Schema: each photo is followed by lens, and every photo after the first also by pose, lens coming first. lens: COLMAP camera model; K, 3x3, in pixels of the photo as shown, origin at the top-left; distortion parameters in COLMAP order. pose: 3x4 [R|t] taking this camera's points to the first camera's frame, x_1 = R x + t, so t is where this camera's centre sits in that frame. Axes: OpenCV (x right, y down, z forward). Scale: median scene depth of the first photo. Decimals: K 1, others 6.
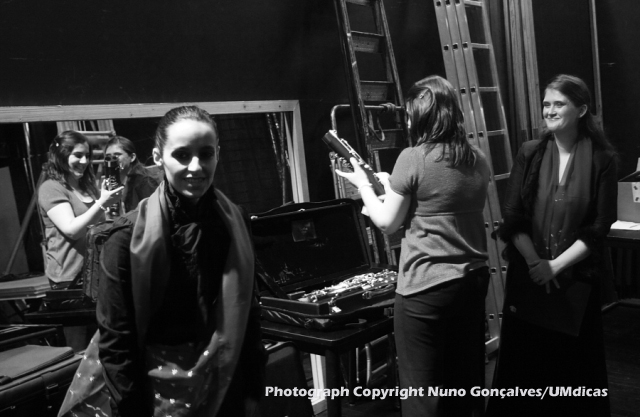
lens RADIAL K [[787.2, 0, 320.0], [0, 787.2, 208.5], [0, 0, 1]] dist [-0.020099, -0.022830]
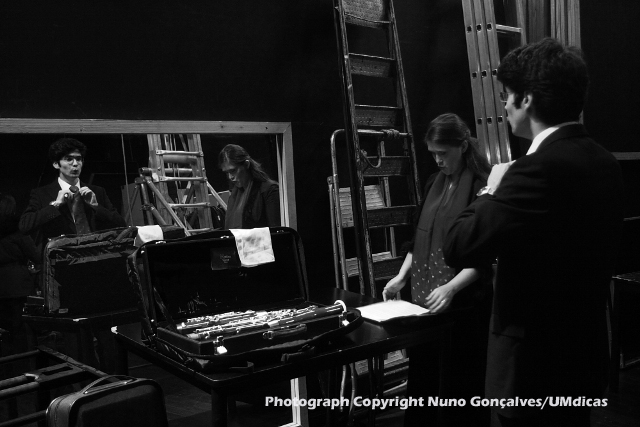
lens RADIAL K [[736.0, 0, 320.0], [0, 736.0, 228.3], [0, 0, 1]] dist [0.010555, 0.019605]
pose [[0.988841, 0.058354, -0.137073, 0.141560], [-0.057555, 0.998294, 0.009786, -0.016600], [0.137411, -0.001788, 0.990513, 0.093429]]
